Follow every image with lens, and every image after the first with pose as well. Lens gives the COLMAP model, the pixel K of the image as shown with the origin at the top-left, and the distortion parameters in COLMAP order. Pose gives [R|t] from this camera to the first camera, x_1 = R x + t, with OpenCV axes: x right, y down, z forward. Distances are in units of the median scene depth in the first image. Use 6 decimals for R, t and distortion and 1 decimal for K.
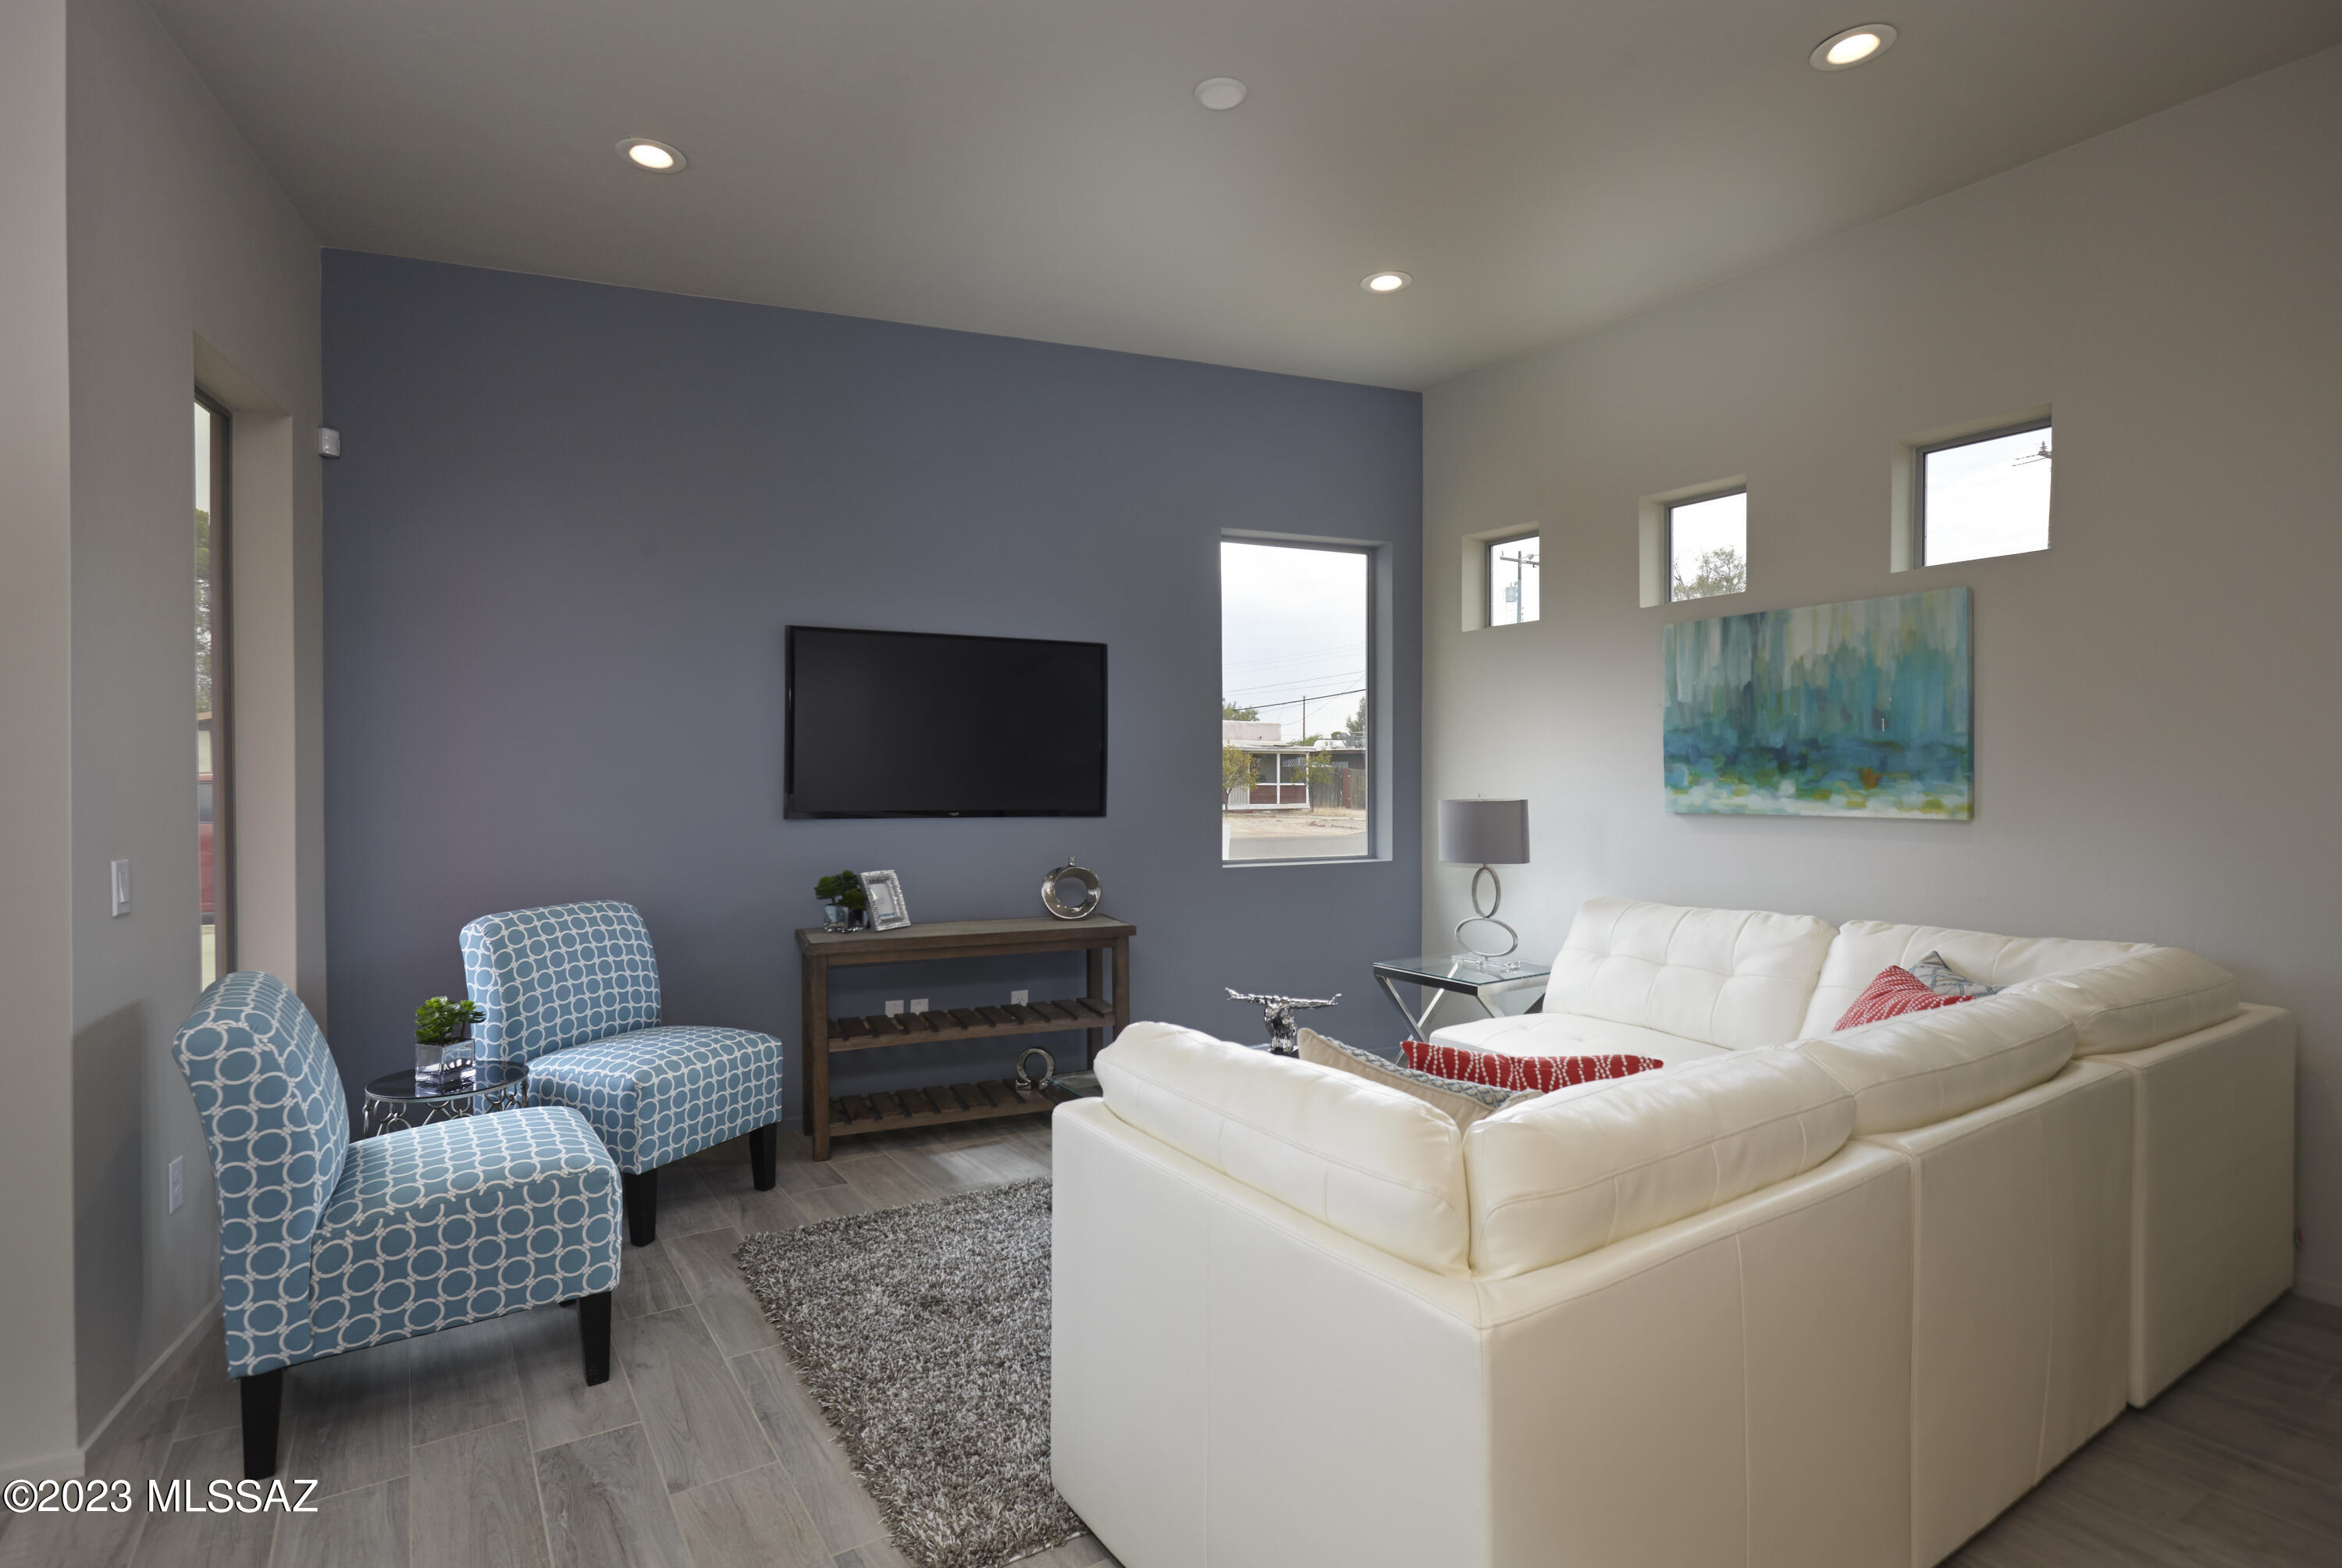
lens RADIAL K [[1147.2, 0, 1169.1], [0, 1147.2, 791.8], [0, 0, 1]] dist [0.000627, -0.000808]
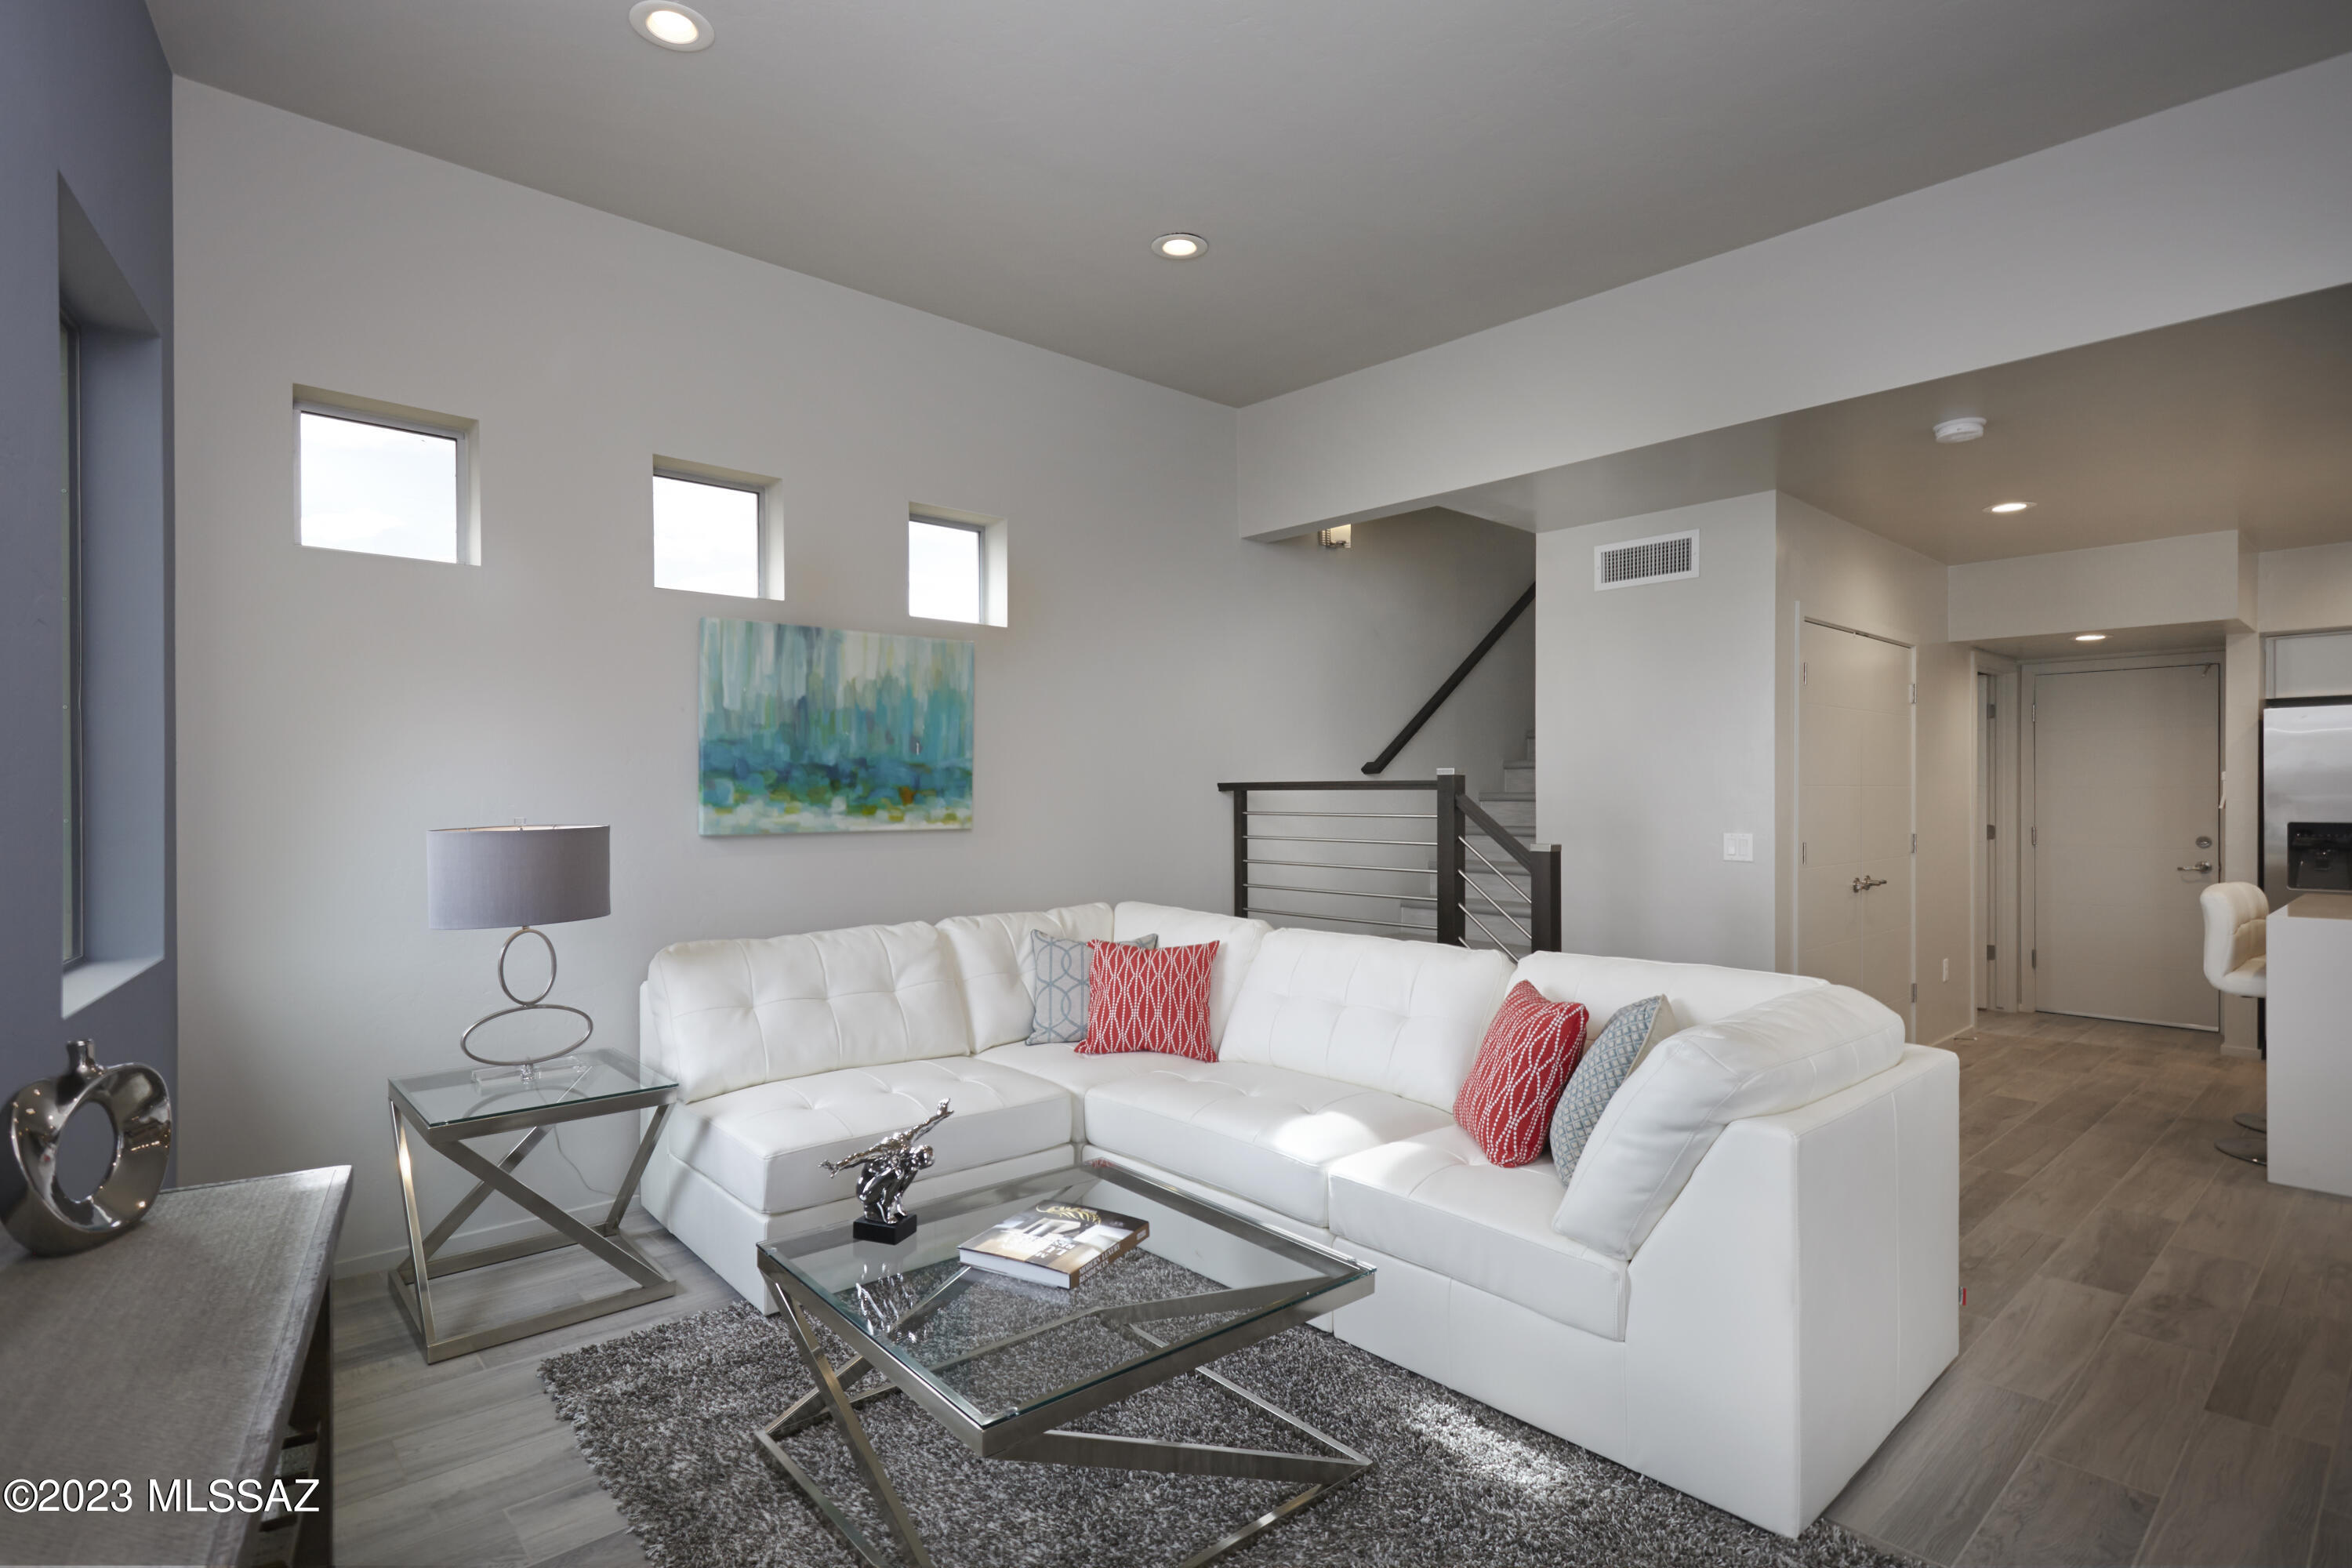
lens RADIAL K [[1152.3, 0, 1173.1], [0, 1152.3, 794.1], [0, 0, 1]] dist [0.000627, -0.000808]
pose [[-0.130670, -0.001065, 0.991425, -0.512789], [0.010371, 0.999943, 0.002441, -0.012307], [-0.991372, 0.010601, -0.130652, 0.829206]]
